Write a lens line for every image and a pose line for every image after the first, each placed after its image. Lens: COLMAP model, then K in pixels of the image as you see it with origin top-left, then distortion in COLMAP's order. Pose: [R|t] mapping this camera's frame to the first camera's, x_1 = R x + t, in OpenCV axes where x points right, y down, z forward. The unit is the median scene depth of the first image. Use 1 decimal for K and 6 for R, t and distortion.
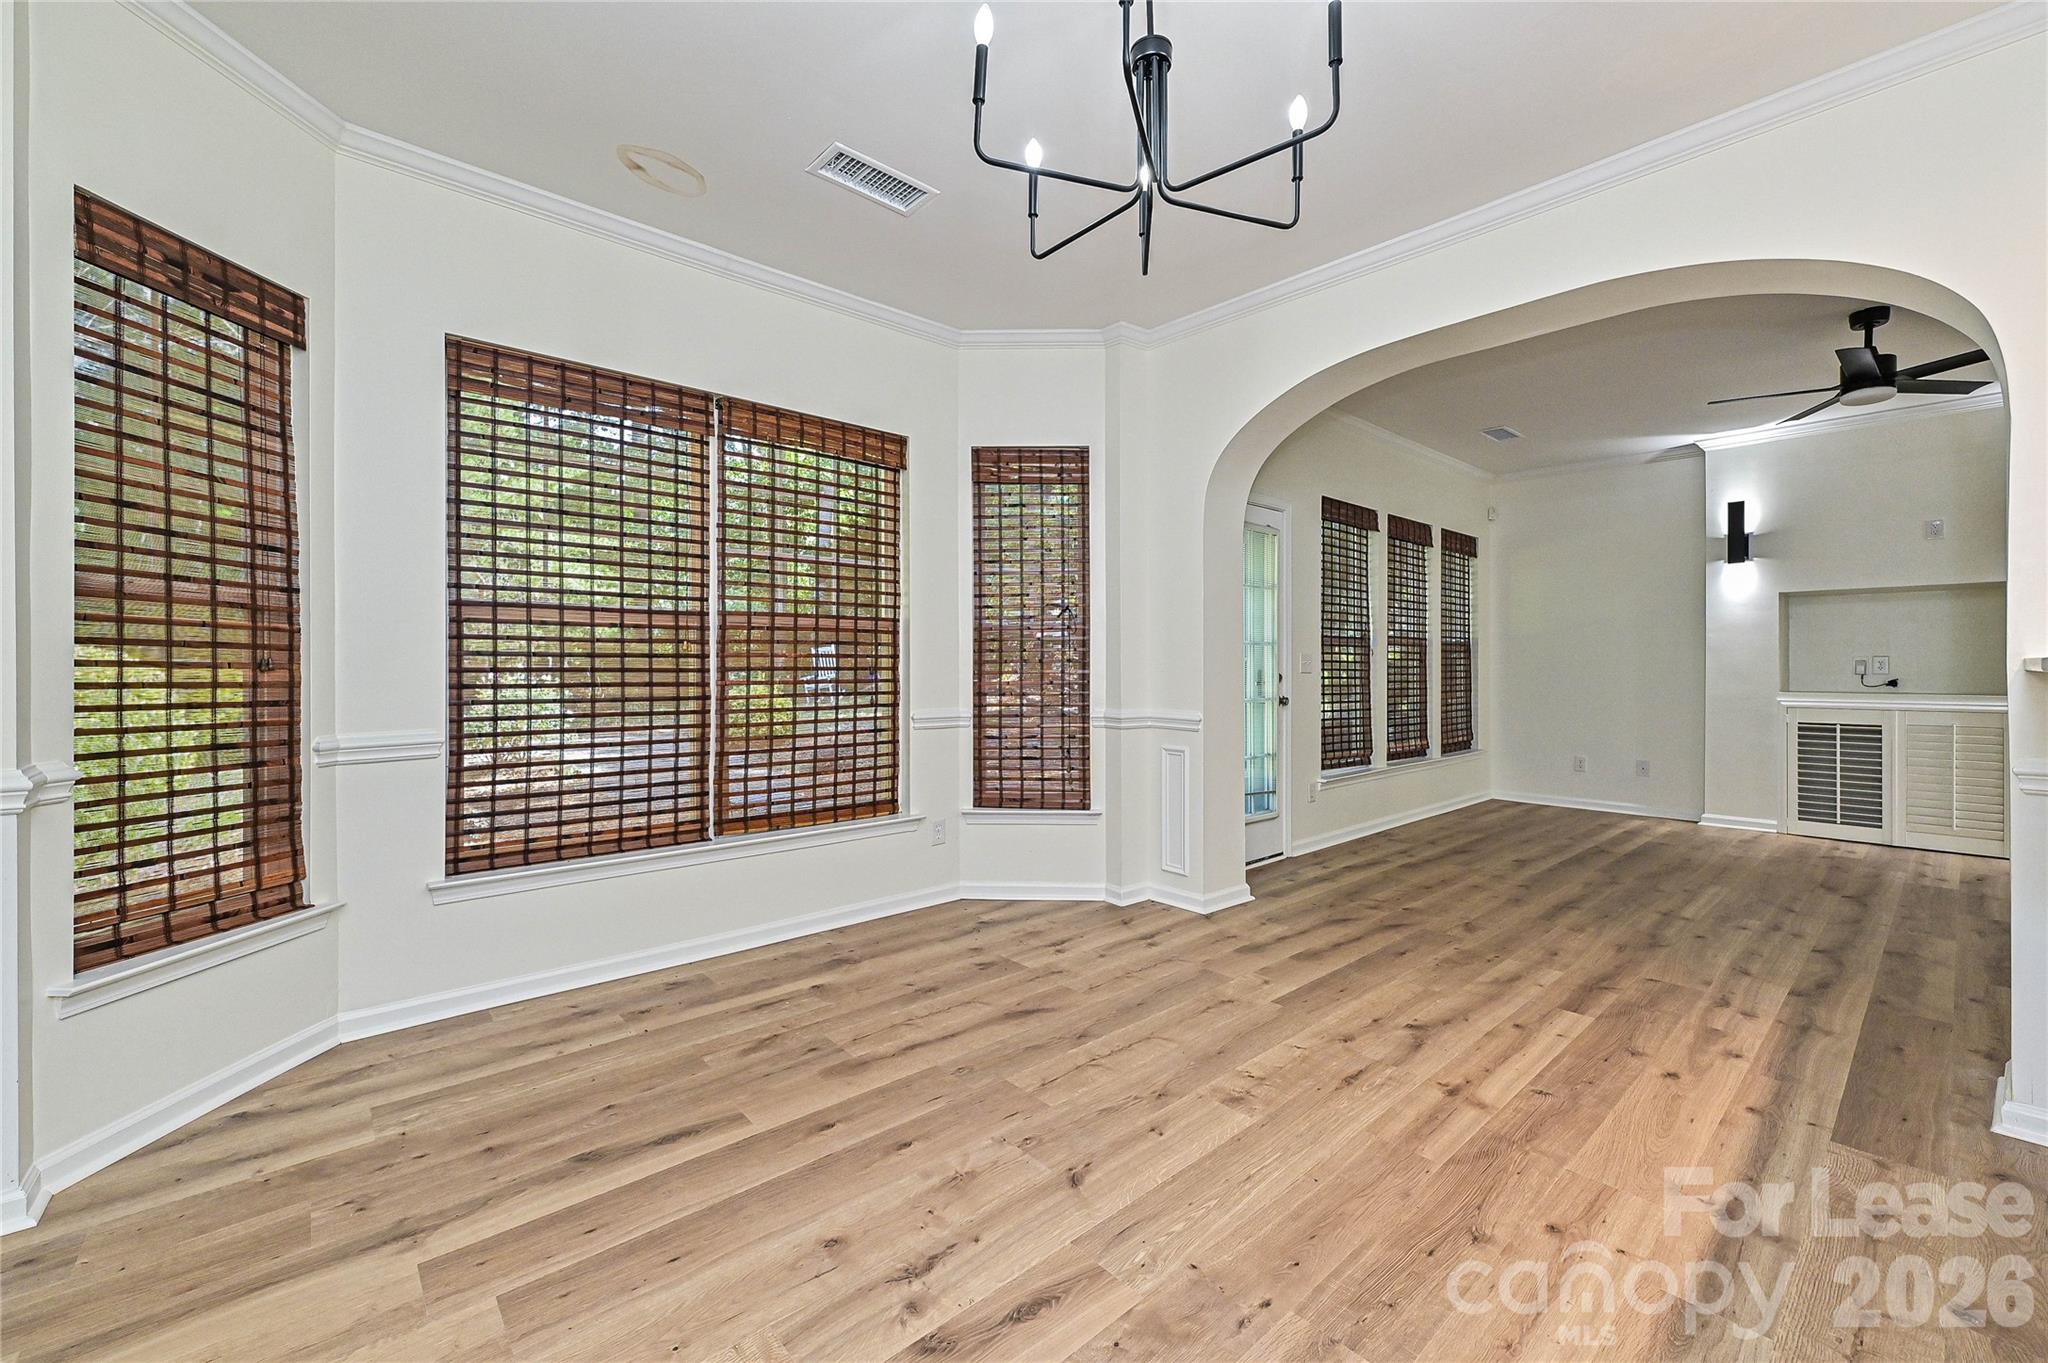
lens RADIAL K [[822.4, 0, 1015.0], [0, 822.4, 667.6], [0, 0, 1]] dist [-0.006520, 0.001089]
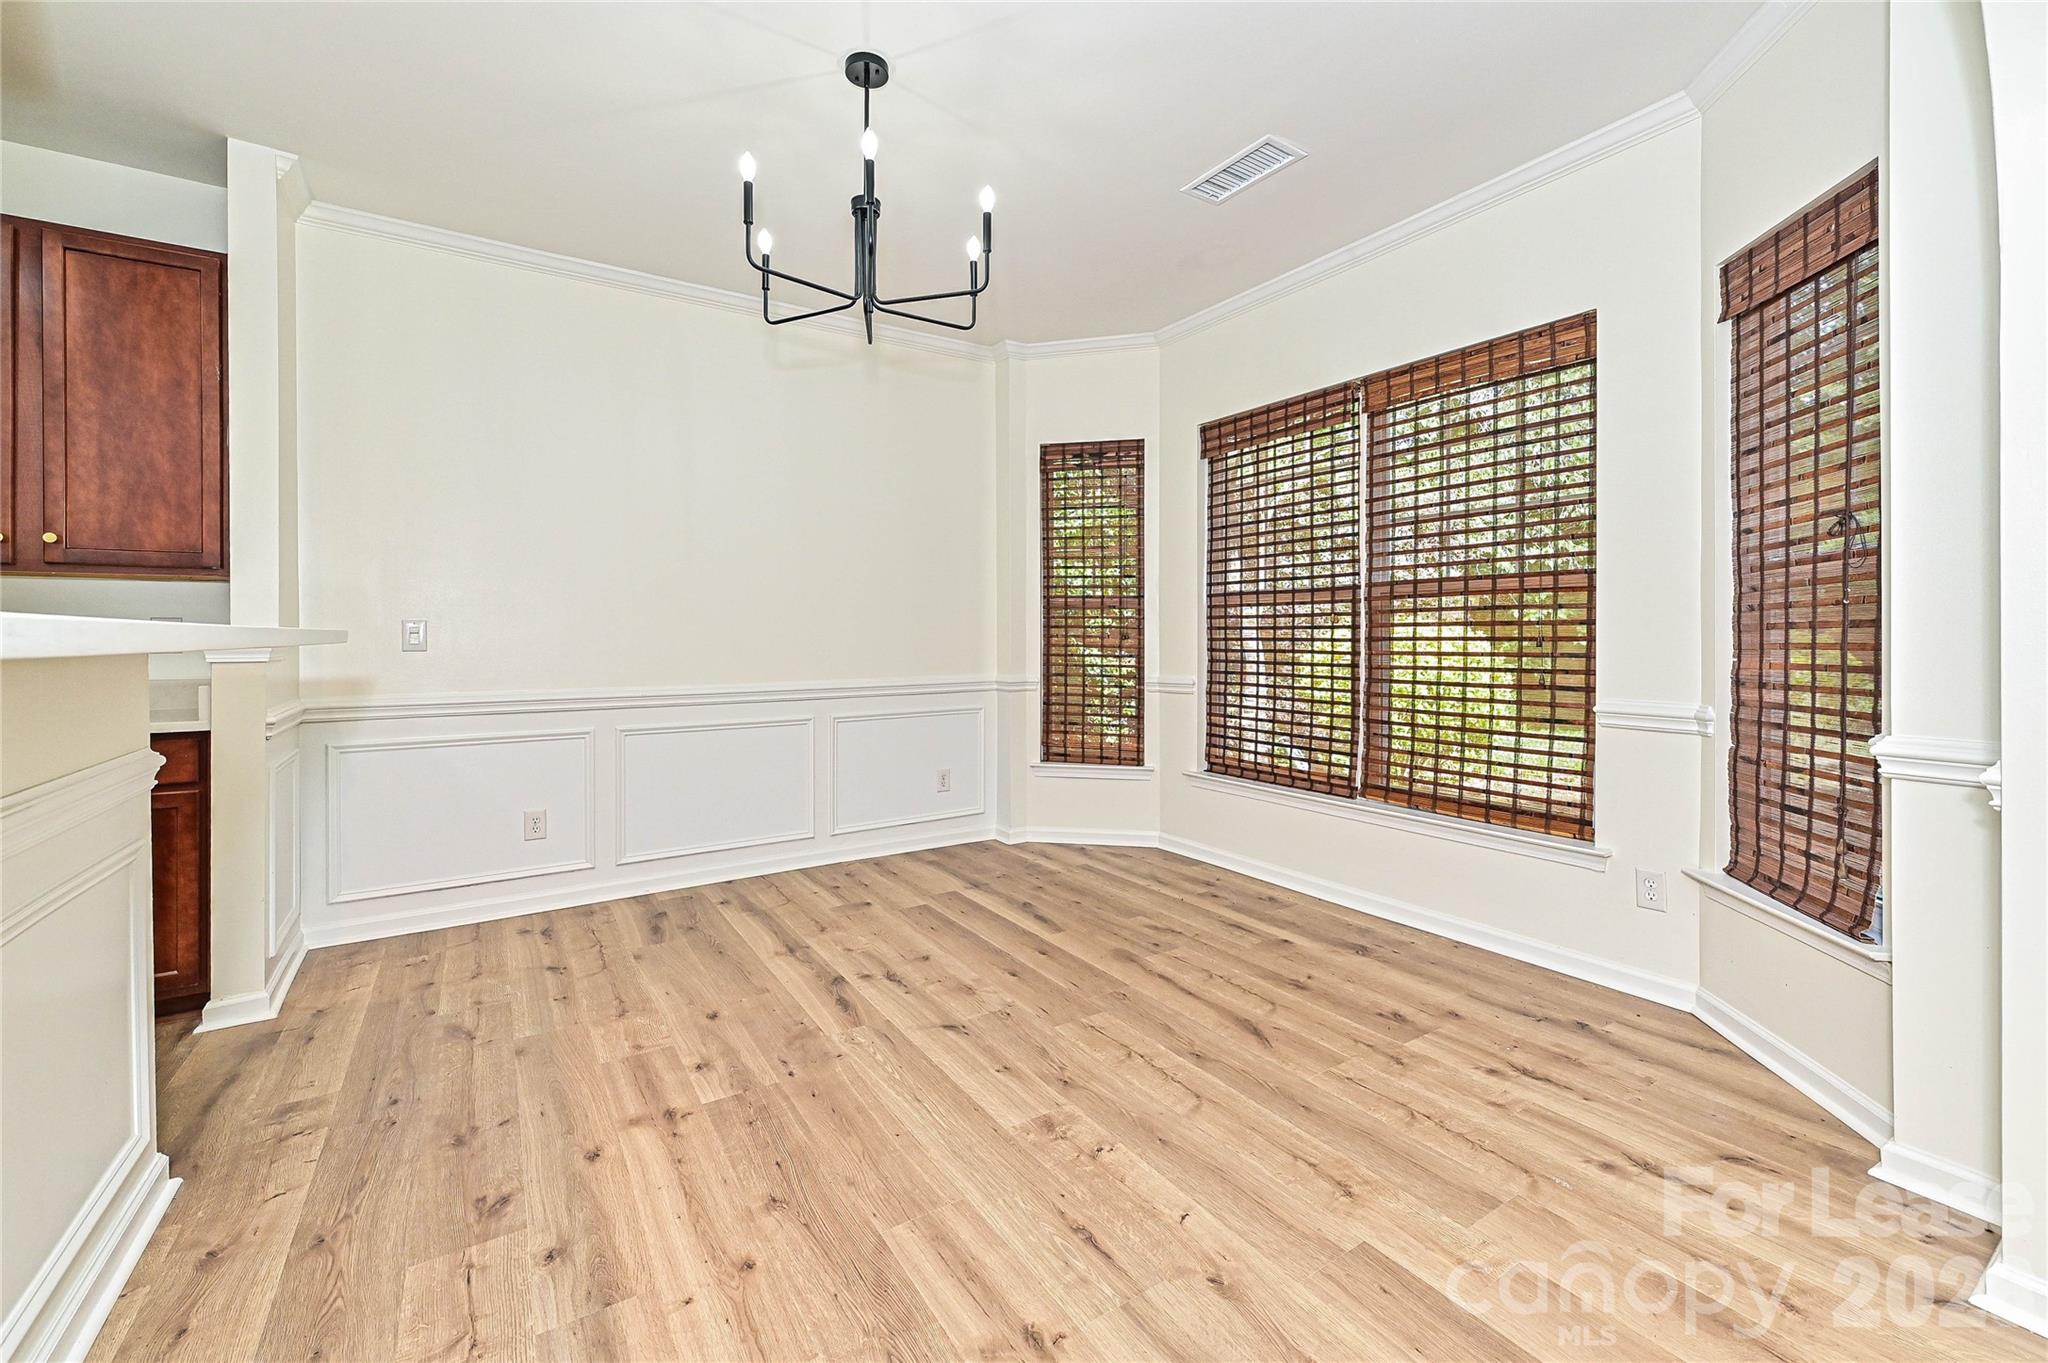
lens RADIAL K [[822.4, 0, 1005.5], [0, 822.4, 644.9], [0, 0, 1]] dist [-0.006520, 0.001089]
pose [[-0.150779, 0.008857, -0.988528, 0.856011], [0.000128, 0.999960, 0.008940, -0.000144], [0.988567, 0.001221, -0.150774, 0.810883]]
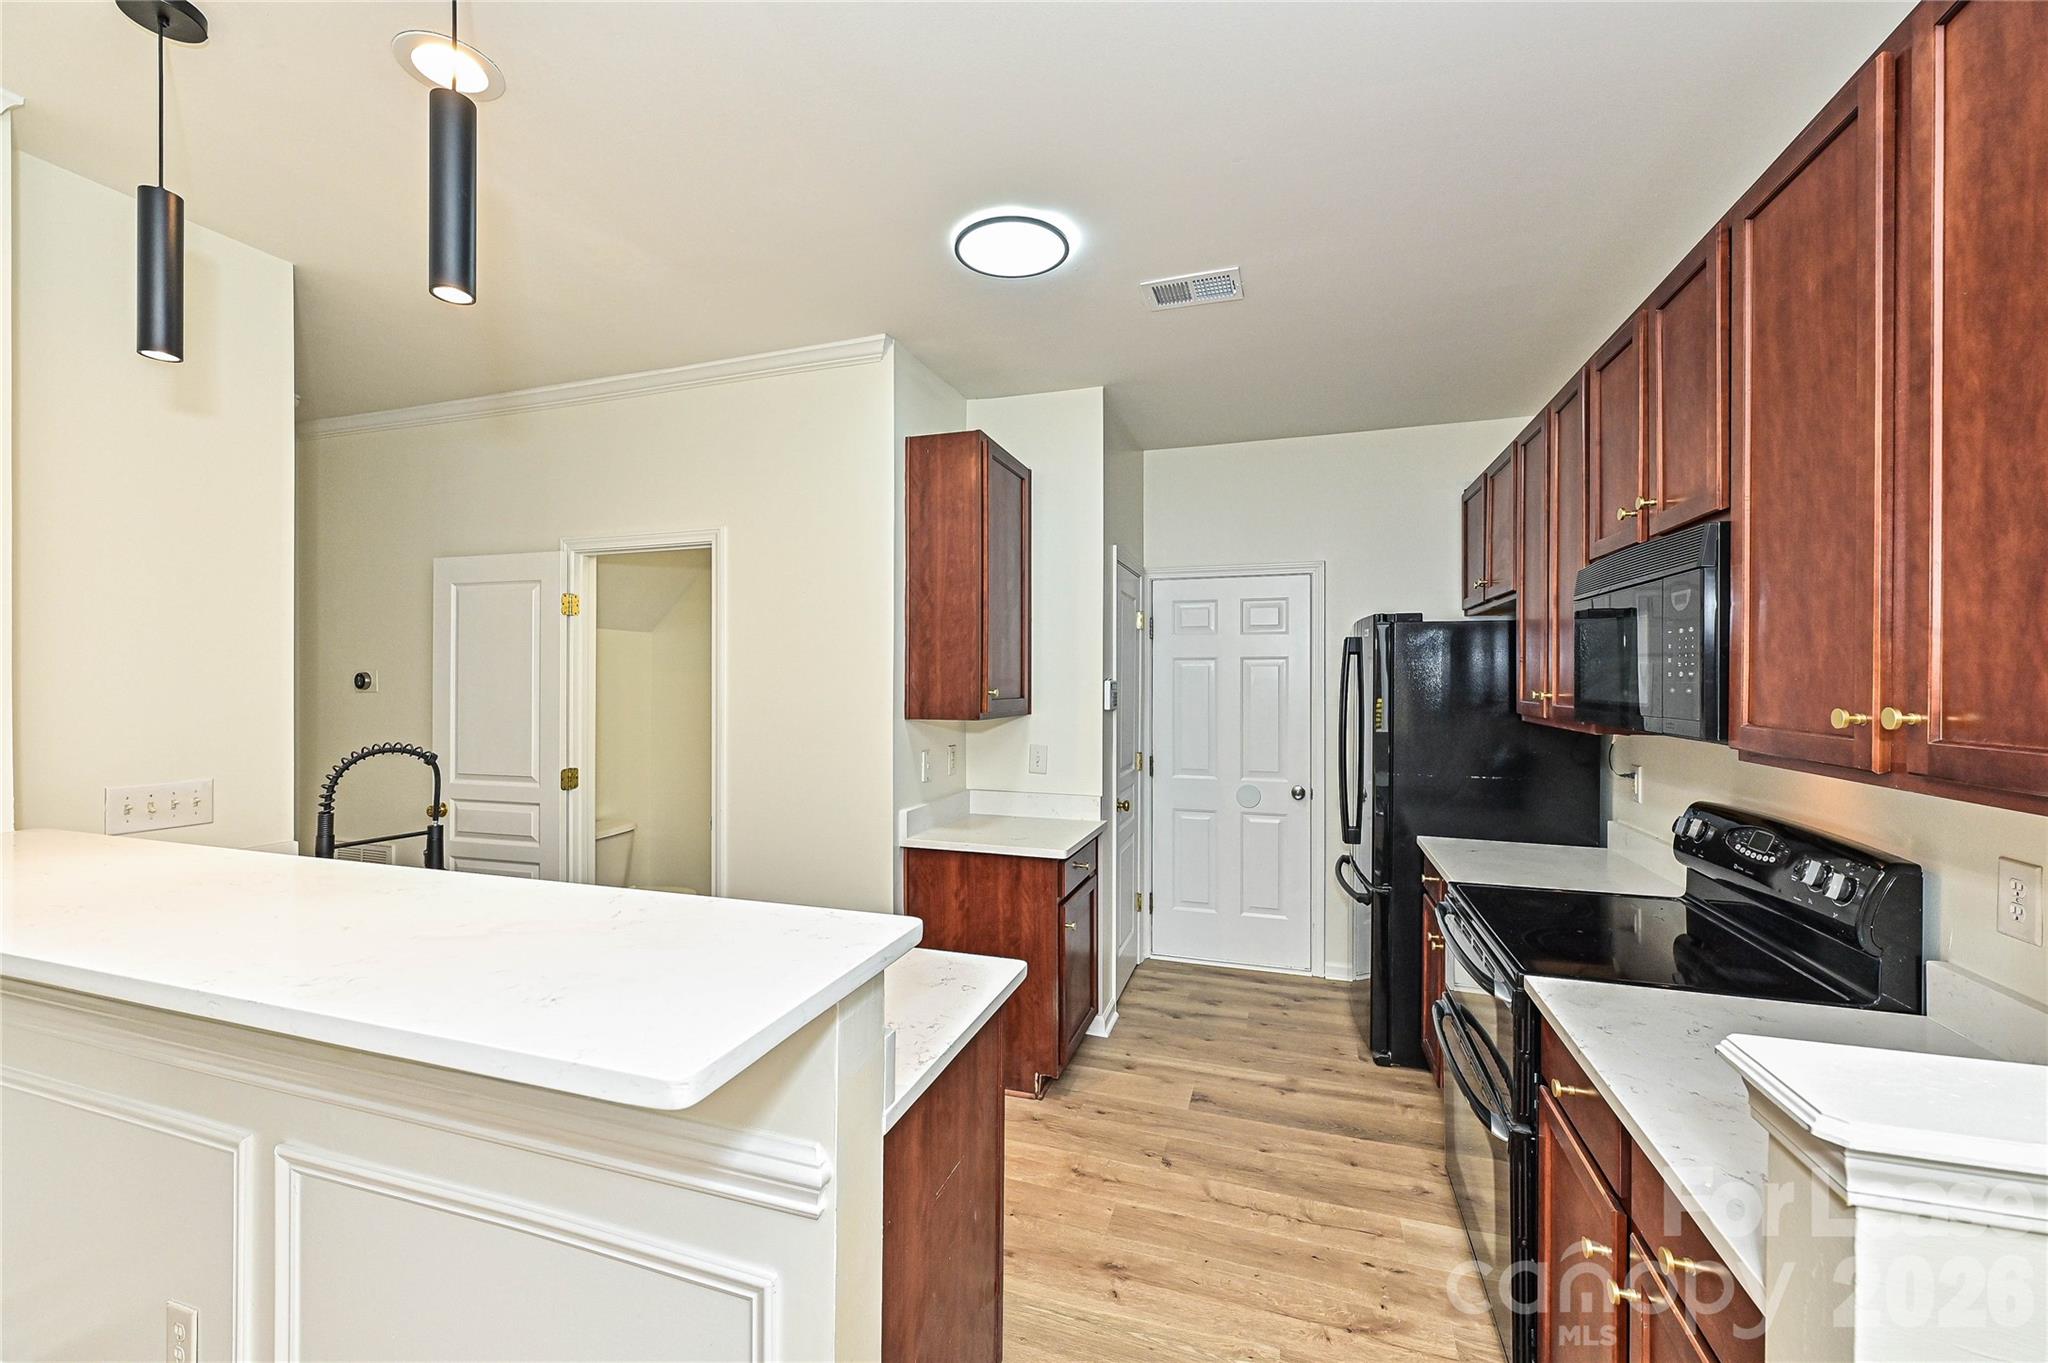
lens RADIAL K [[822.4, 0, 1015.8], [0, 822.4, 685.6], [0, 0, 1]] dist [-0.006520, 0.001089]
pose [[-0.497232, -0.008277, 0.867578, 0.043634], [-0.002934, 0.999965, 0.007859, -0.121354], [-0.867613, 0.001362, -0.497239, 0.232343]]
